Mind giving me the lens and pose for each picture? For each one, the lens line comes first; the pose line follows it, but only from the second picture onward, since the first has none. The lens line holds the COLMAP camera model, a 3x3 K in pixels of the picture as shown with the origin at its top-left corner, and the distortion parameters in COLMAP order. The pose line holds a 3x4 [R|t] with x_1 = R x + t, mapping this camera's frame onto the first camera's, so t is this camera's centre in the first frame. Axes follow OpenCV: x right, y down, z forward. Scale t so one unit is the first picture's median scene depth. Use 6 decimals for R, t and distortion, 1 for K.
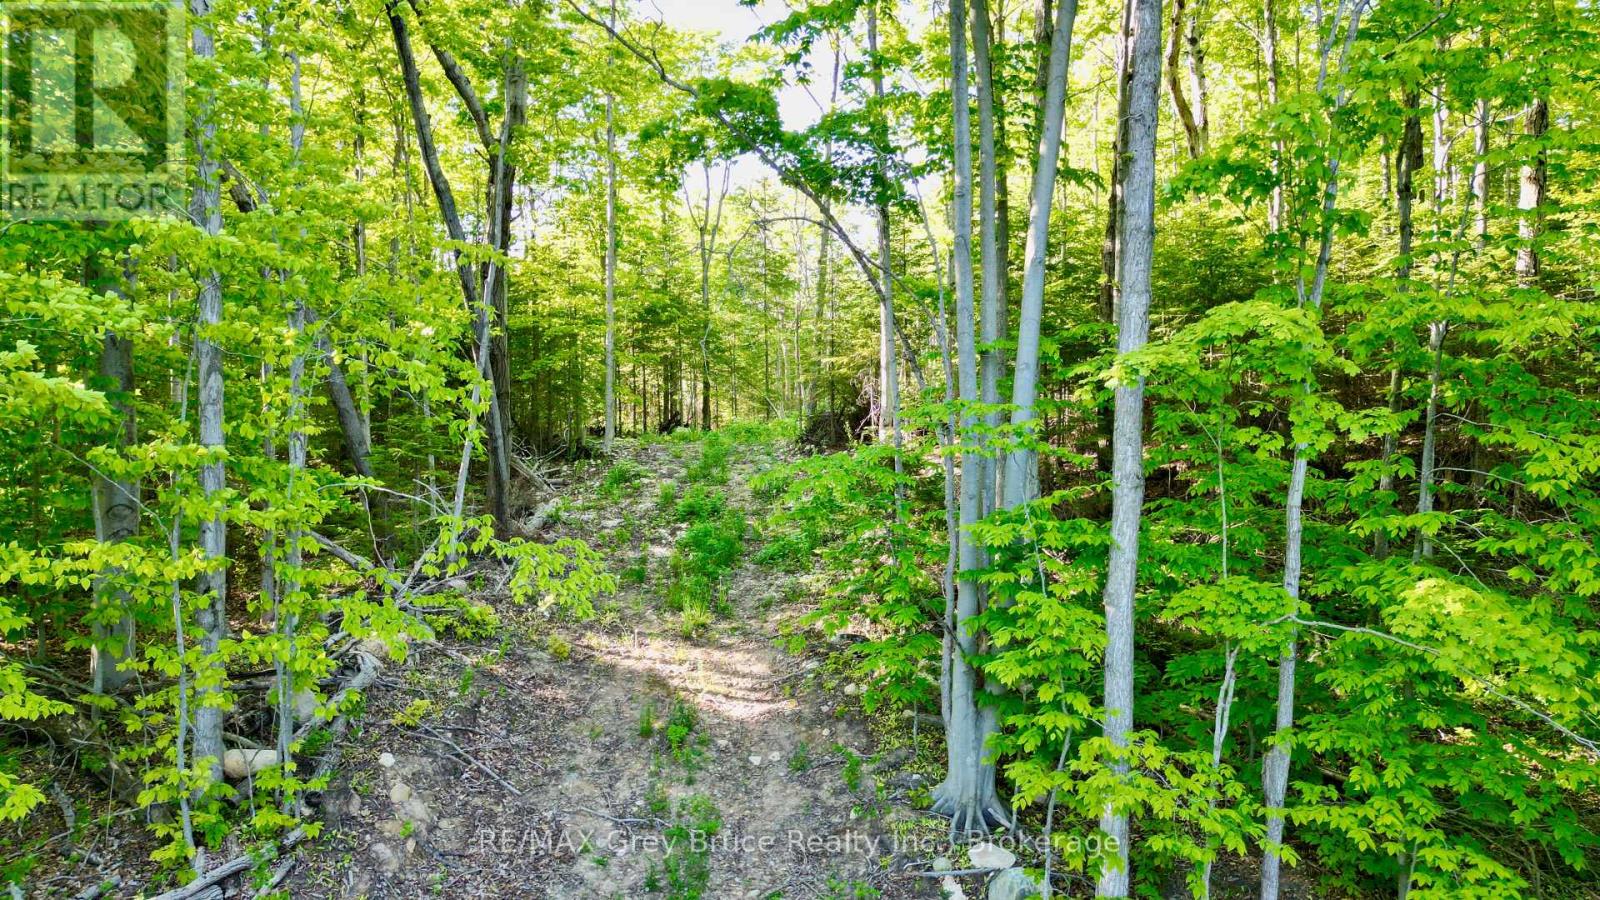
lens RADIAL K [[1125.5, 0, 797.1], [0, 1125.5, 444.4], [0, 0, 1]] dist [0.064916, -0.054860]
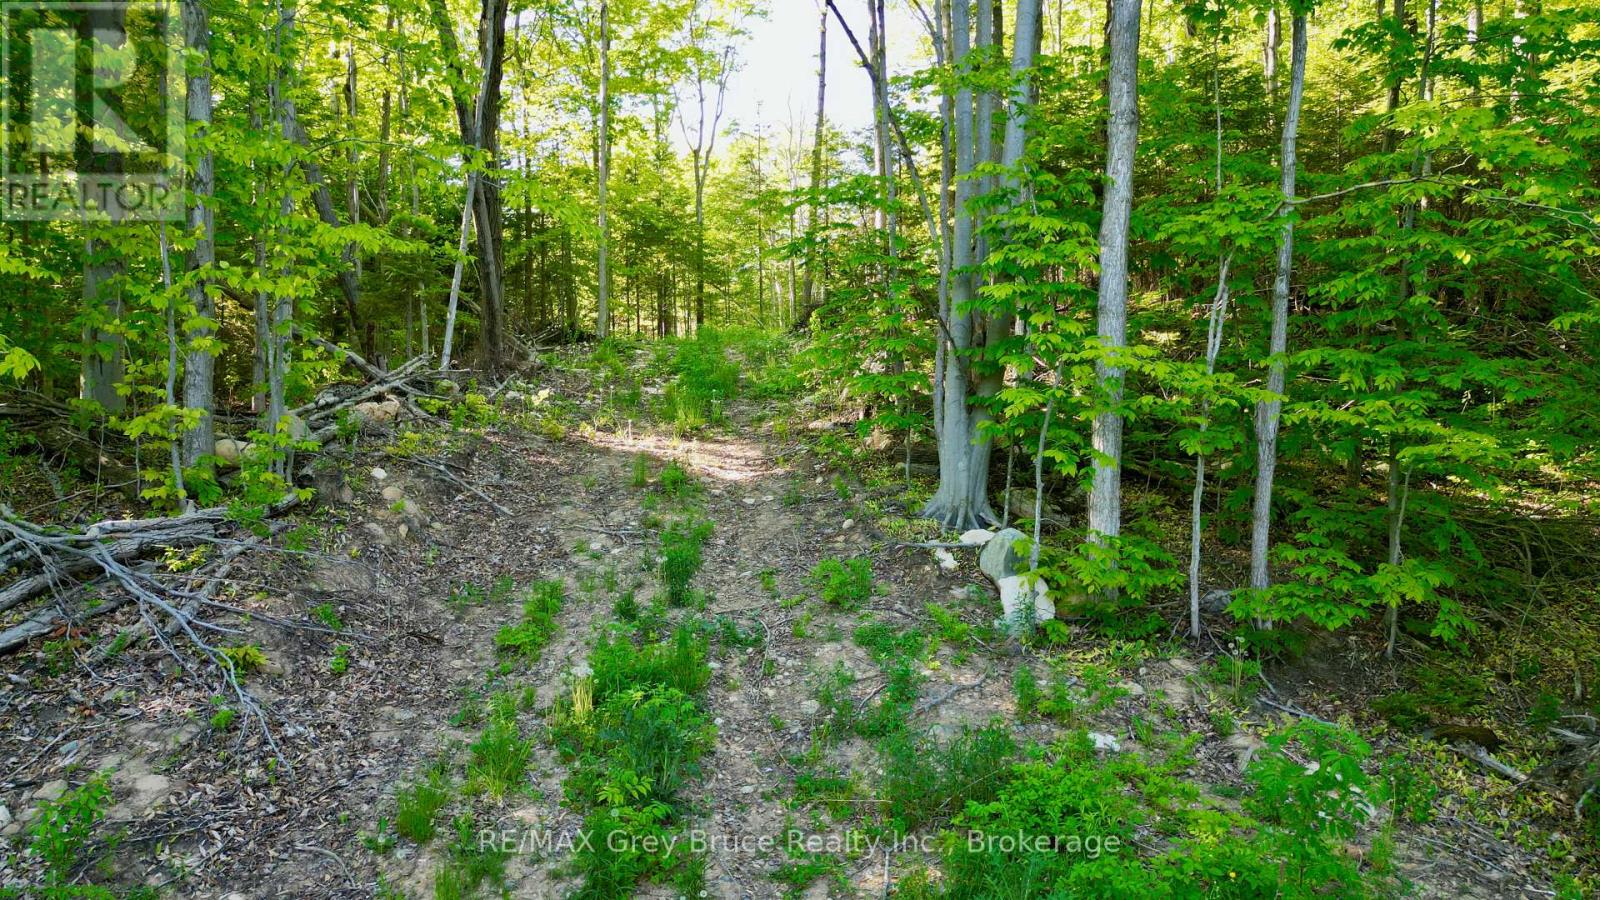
lens RADIAL K [[1125.5, 0, 798.6], [0, 1125.5, 448.5], [0, 0, 1]] dist [0.064916, -0.054860]
pose [[0.999983, 0.000852, 0.005848, 0.001359], [-0.000887, 0.999982, 0.005963, 0.217980], [-0.005843, -0.005968, 0.999965, 0.002398]]
